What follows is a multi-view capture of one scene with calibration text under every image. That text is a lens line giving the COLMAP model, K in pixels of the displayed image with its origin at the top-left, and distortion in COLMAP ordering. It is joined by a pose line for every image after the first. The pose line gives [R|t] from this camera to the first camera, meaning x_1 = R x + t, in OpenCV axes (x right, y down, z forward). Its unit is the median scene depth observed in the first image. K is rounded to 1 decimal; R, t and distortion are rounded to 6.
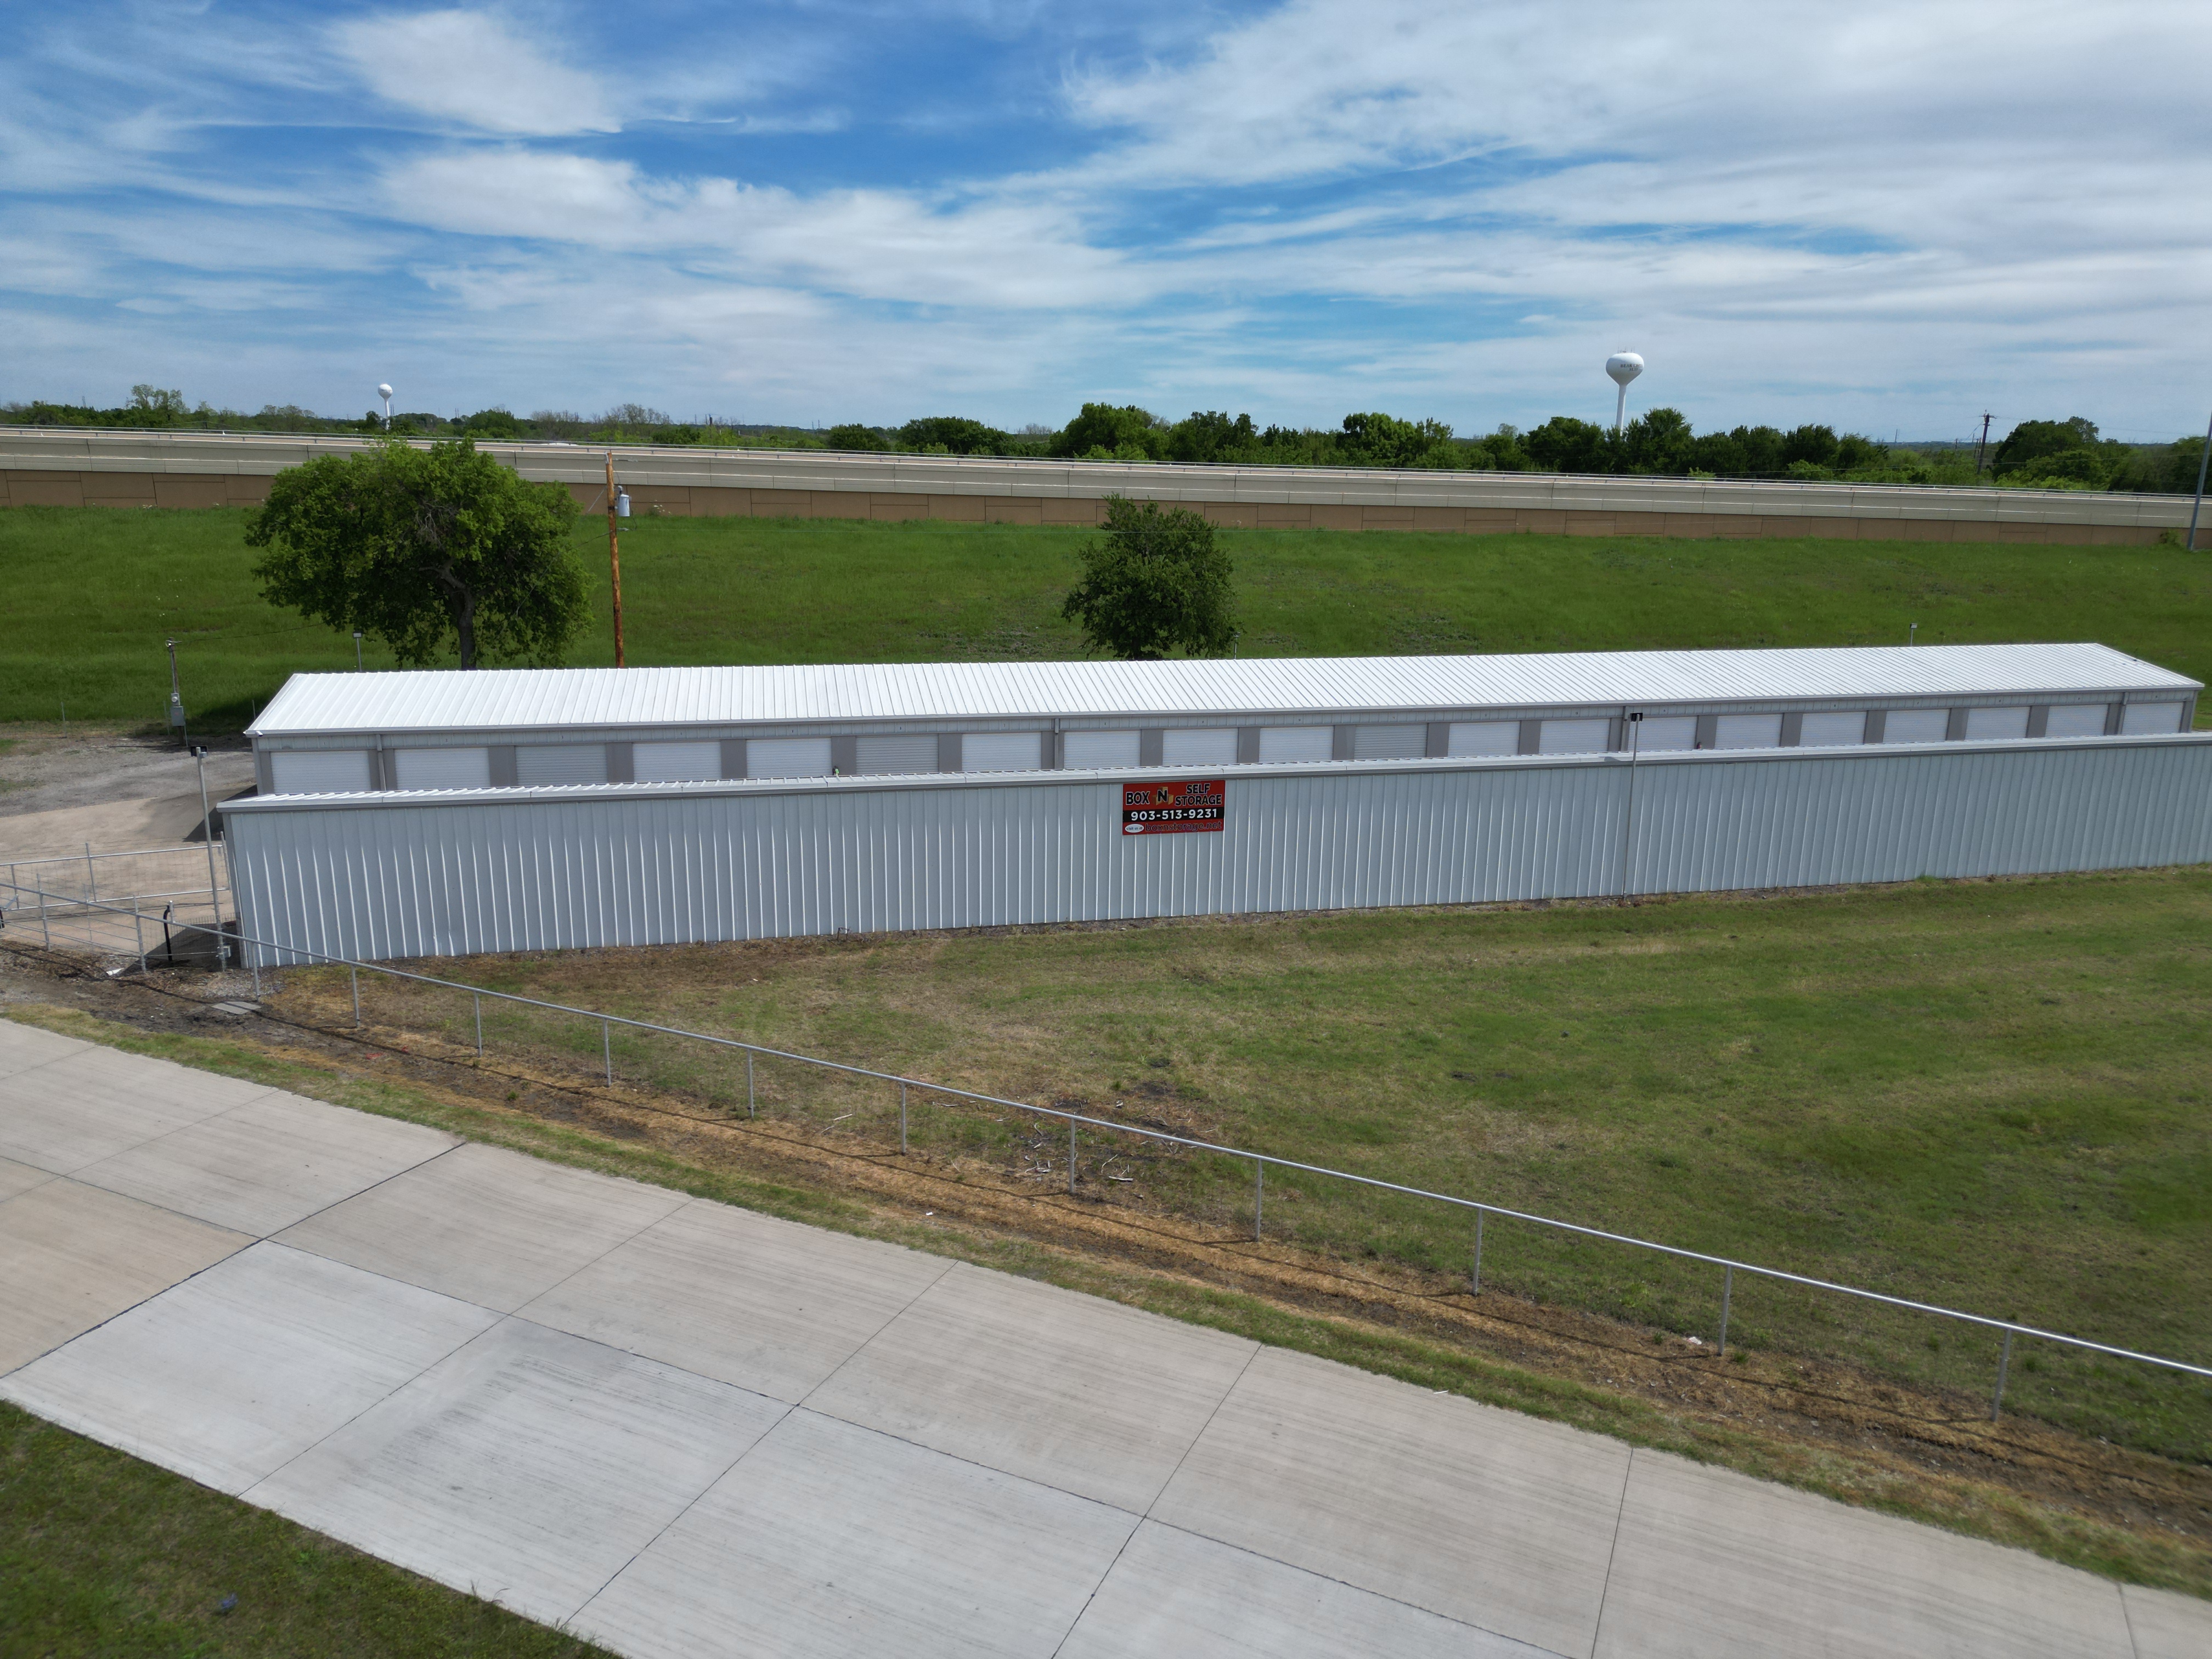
lens RADIAL K [[1549.2, 0, 1106.0], [0, 1549.2, 829.5], [0, 0, 1]] dist [0.077413, -0.072579]
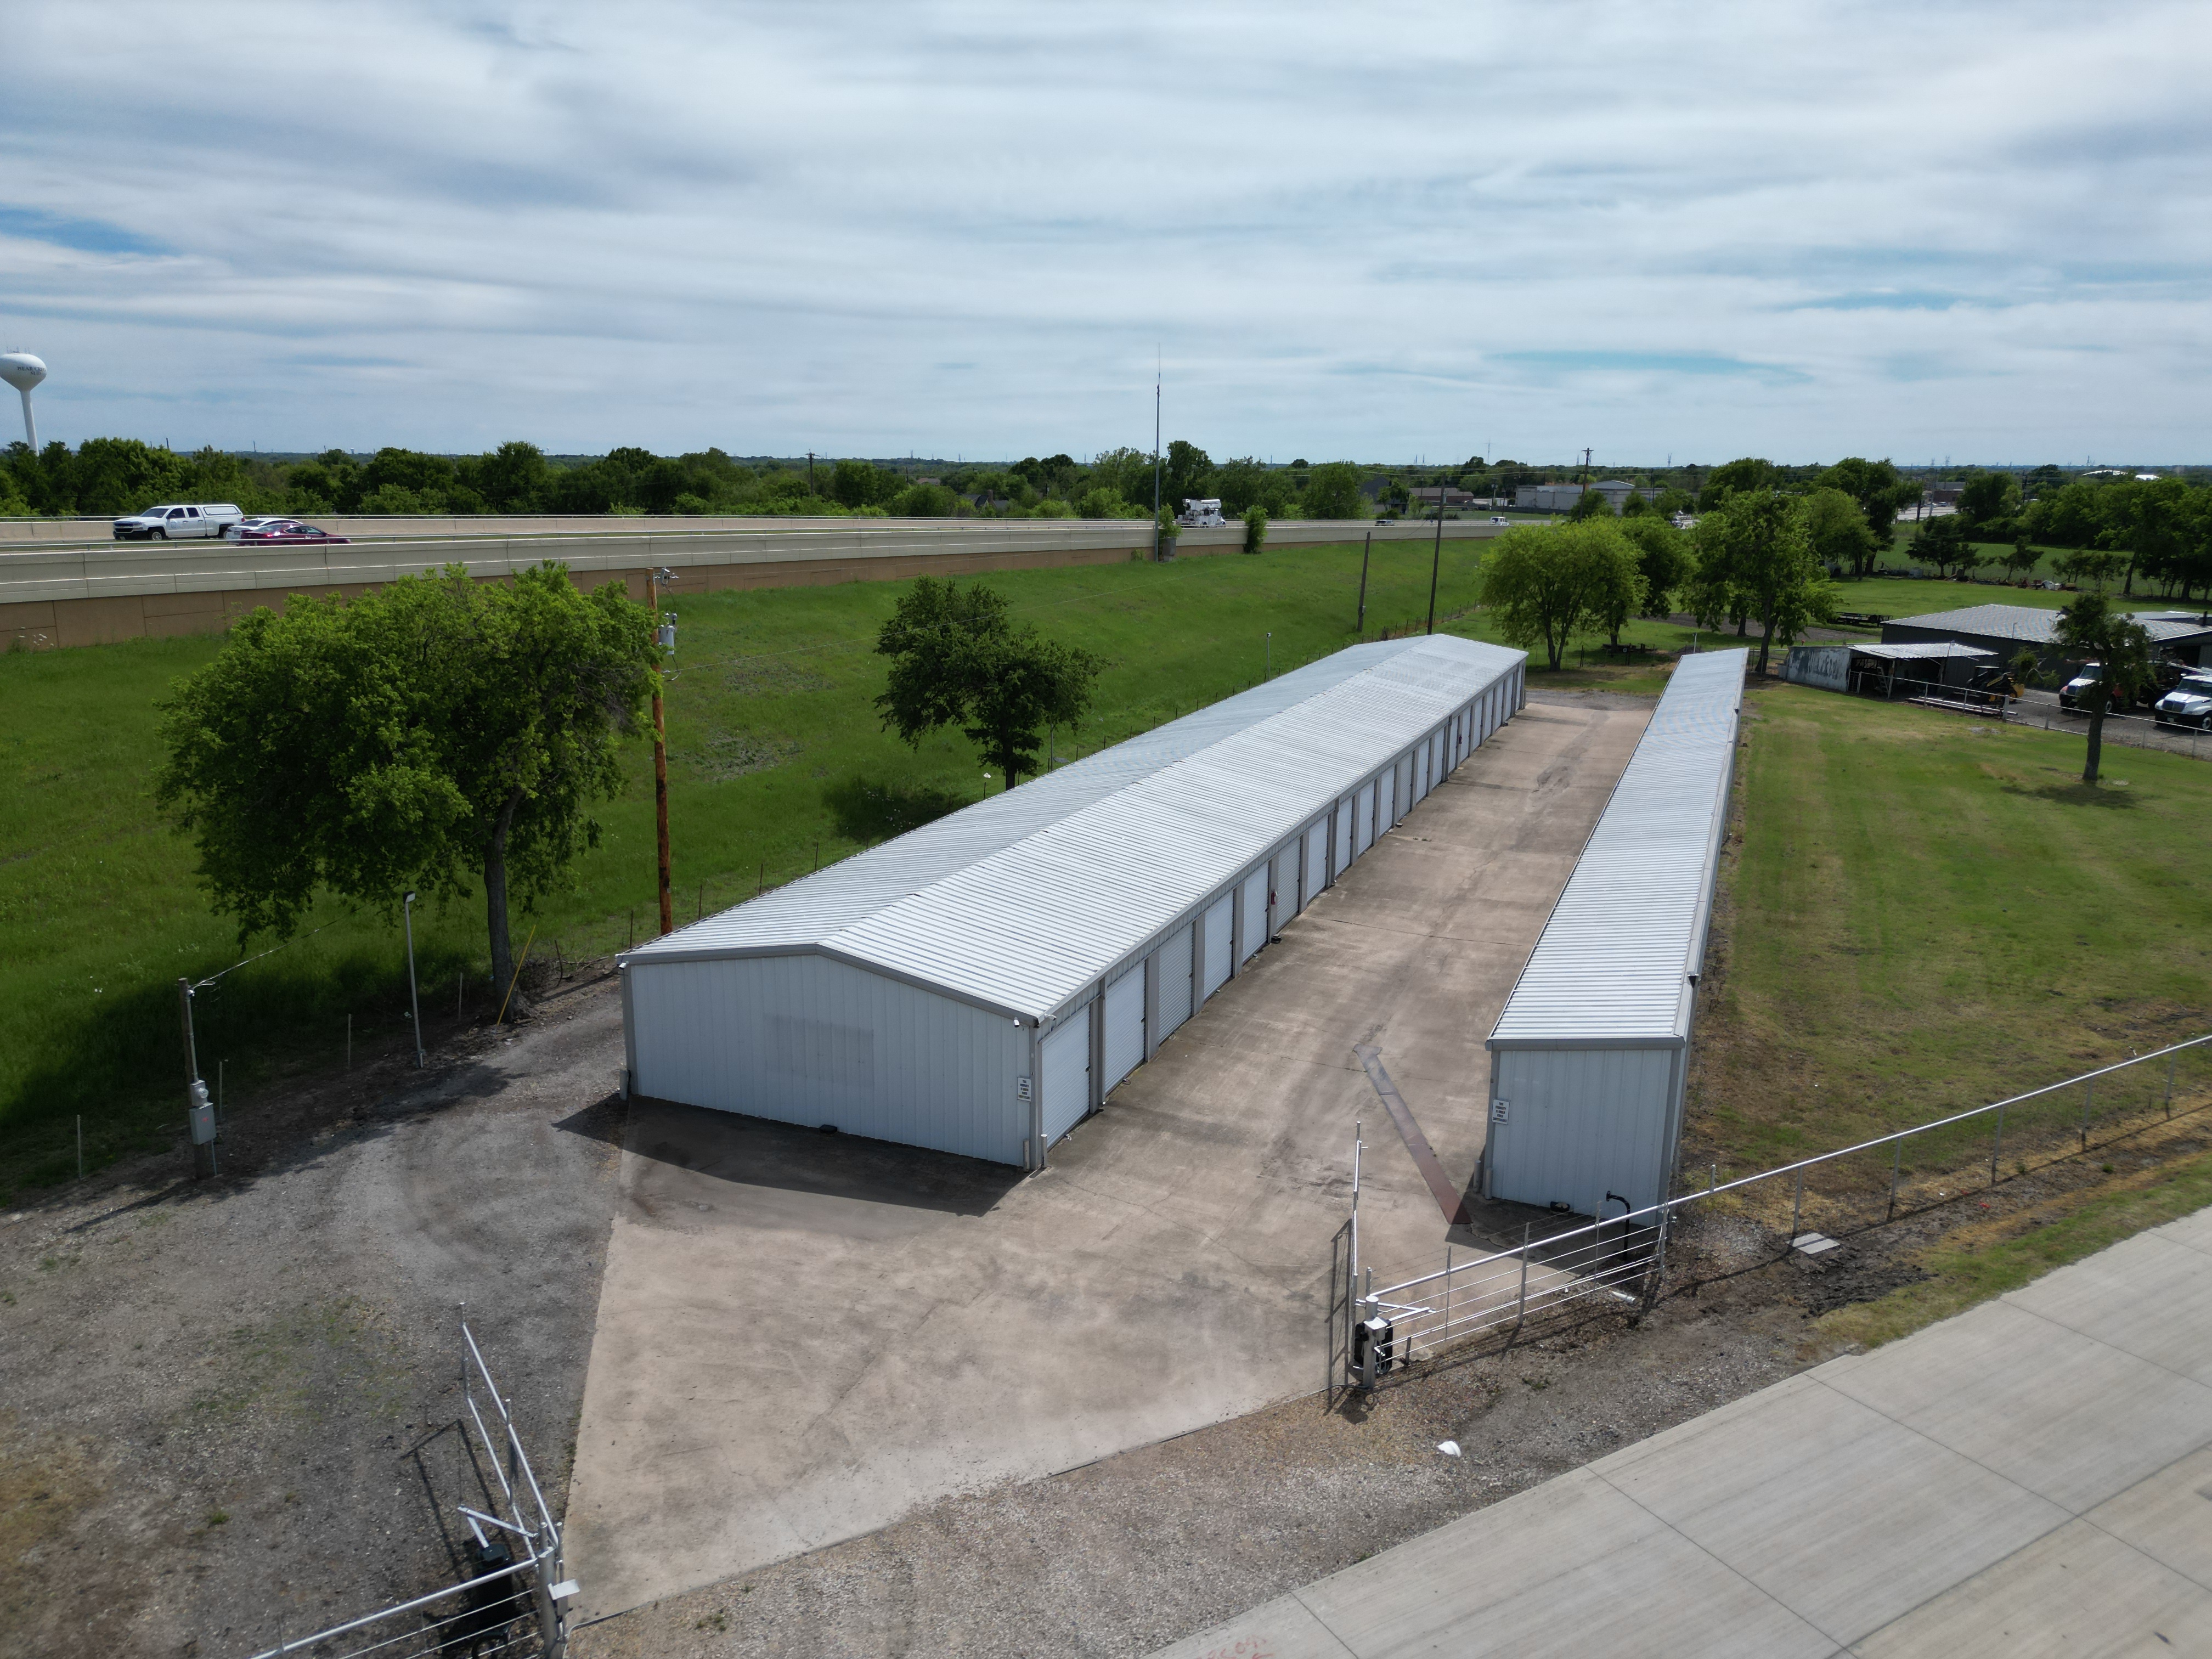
lens RADIAL K [[1549.2, 0, 1106.0], [0, 1549.2, 829.5], [0, 0, 1]] dist [0.077413, -0.072579]
pose [[0.571280, -0.197128, 0.796730, -1.279246], [0.201668, 0.974683, 0.096555, -0.246380], [-0.795593, 0.105515, 0.596572, 0.687276]]
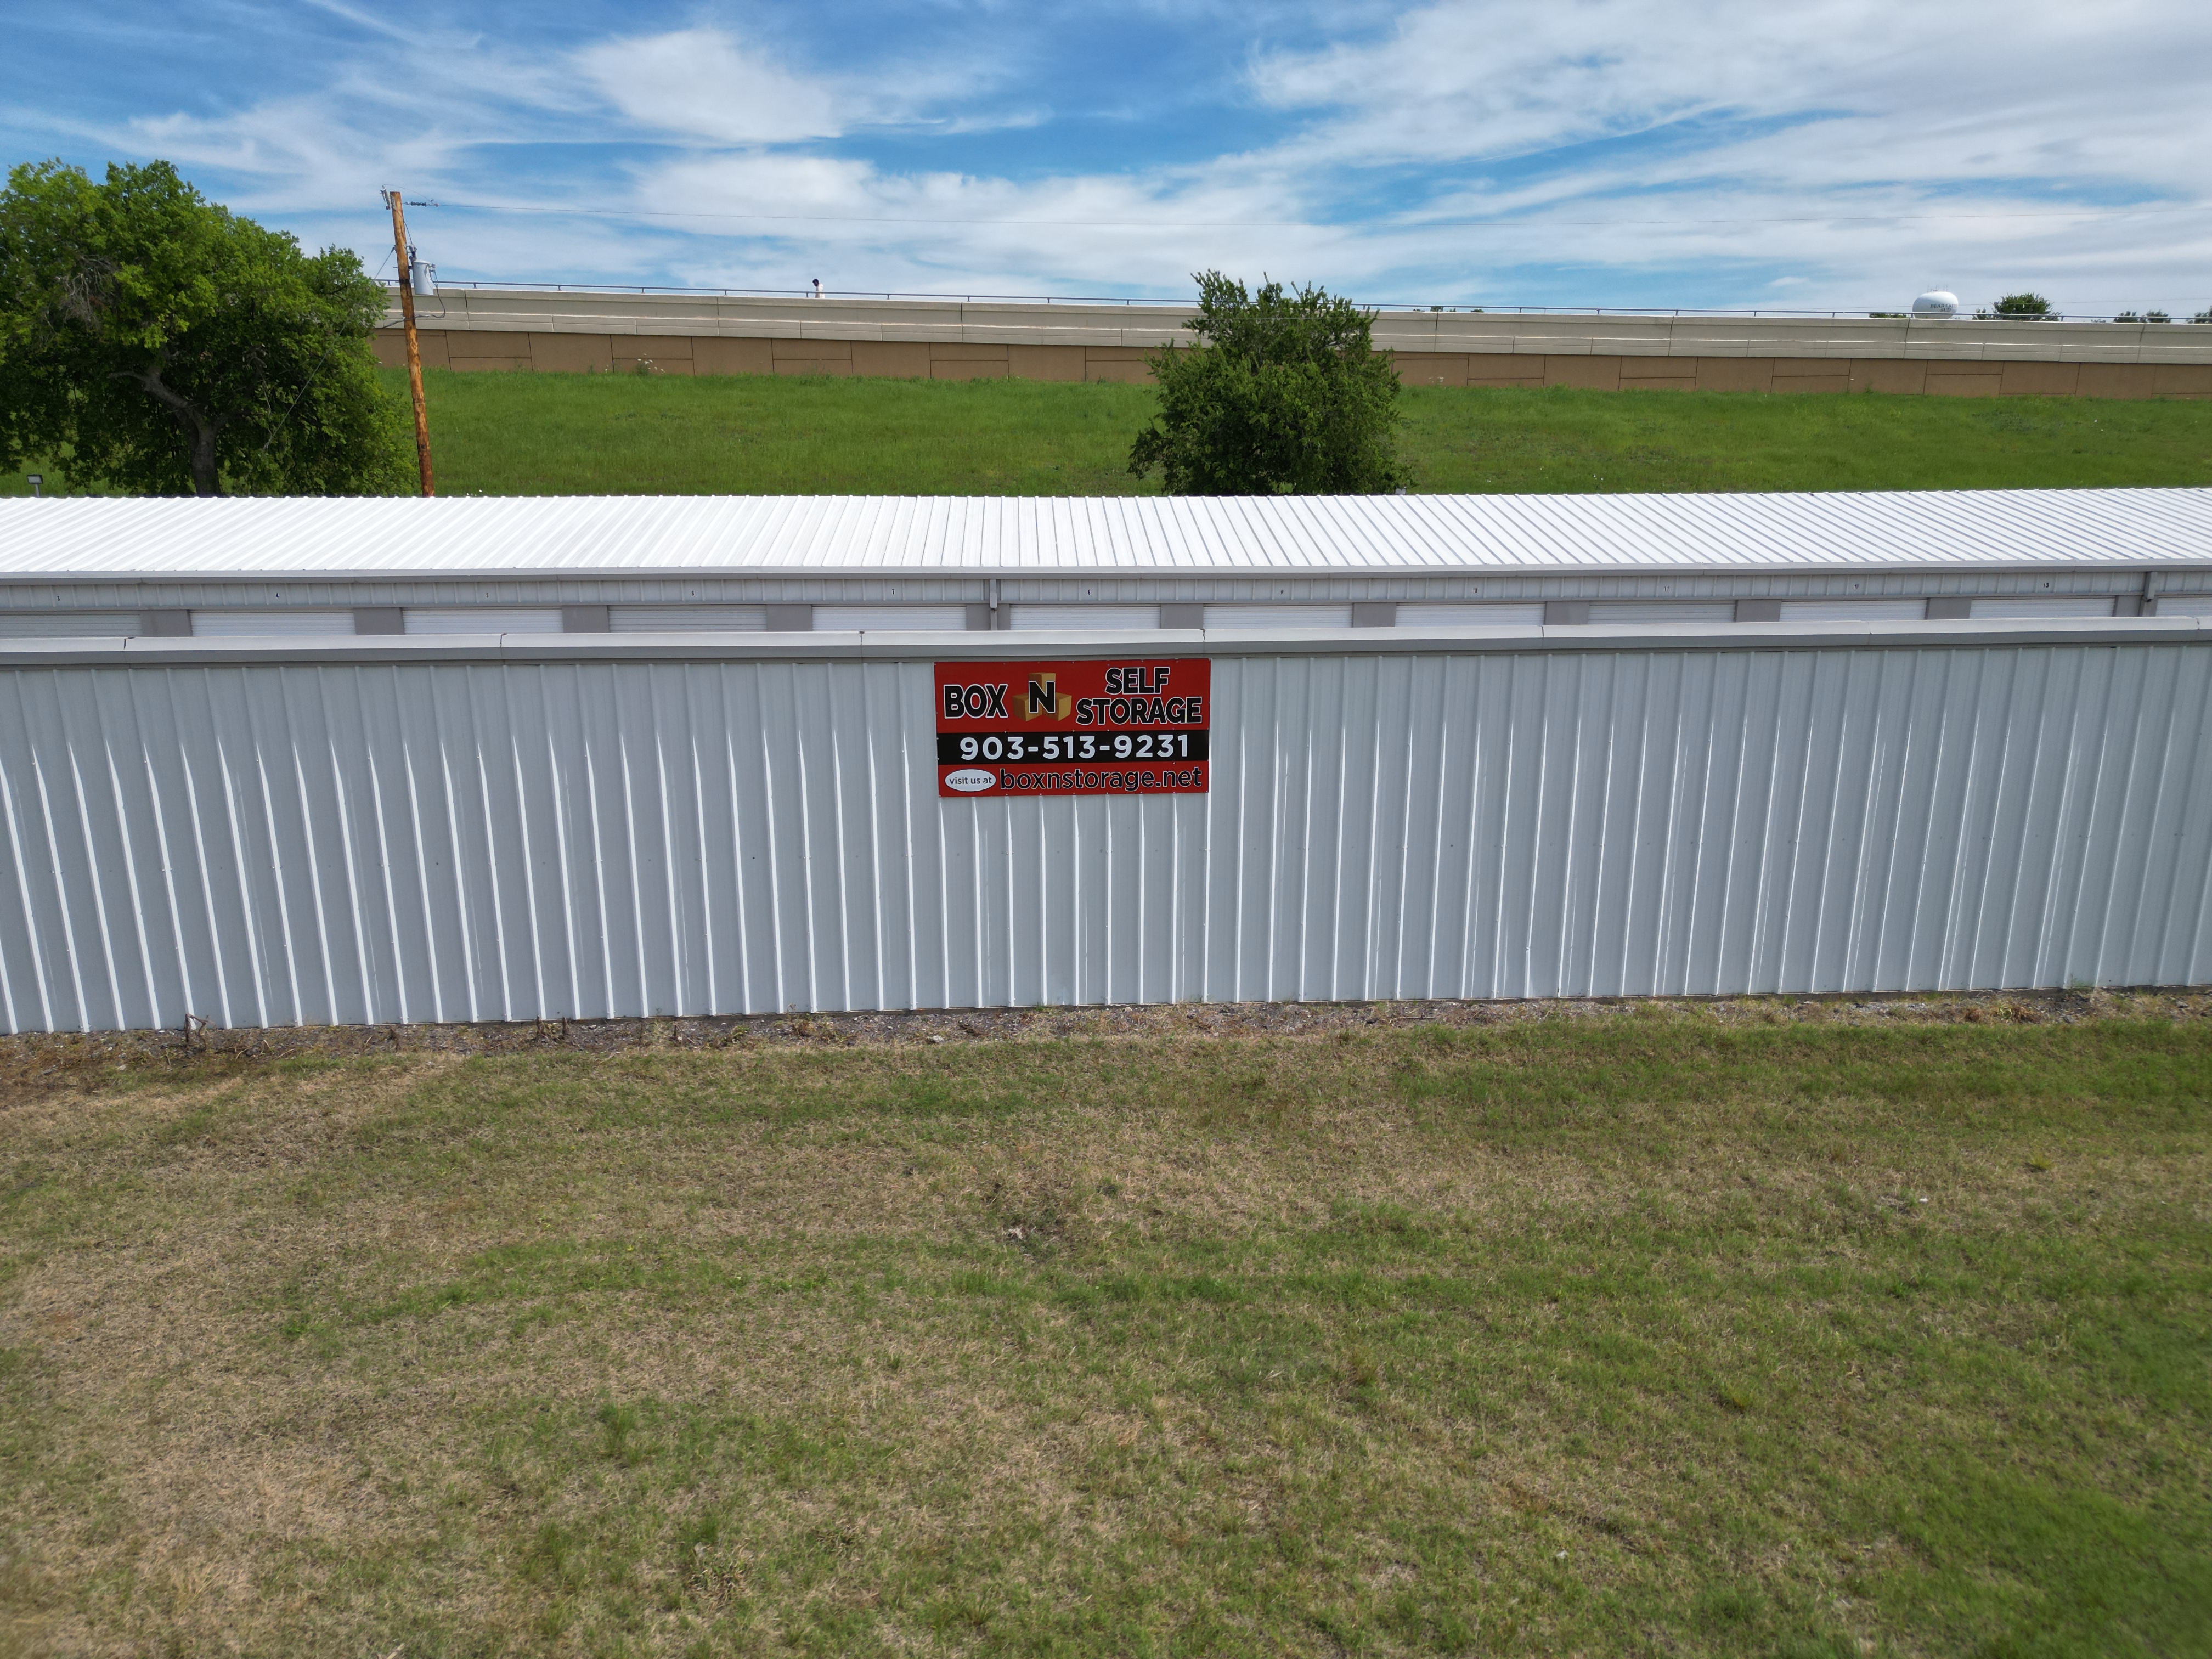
lens RADIAL K [[1556.6, 0, 1106.0], [0, 1556.6, 829.5], [0, 0, 1]] dist [0.053453, -0.045948]
pose [[0.988339, 0.024983, -0.150203, 0.116955], [-0.023087, 0.999630, 0.014358, 0.005464], [0.150506, -0.010723, 0.988551, 0.655786]]
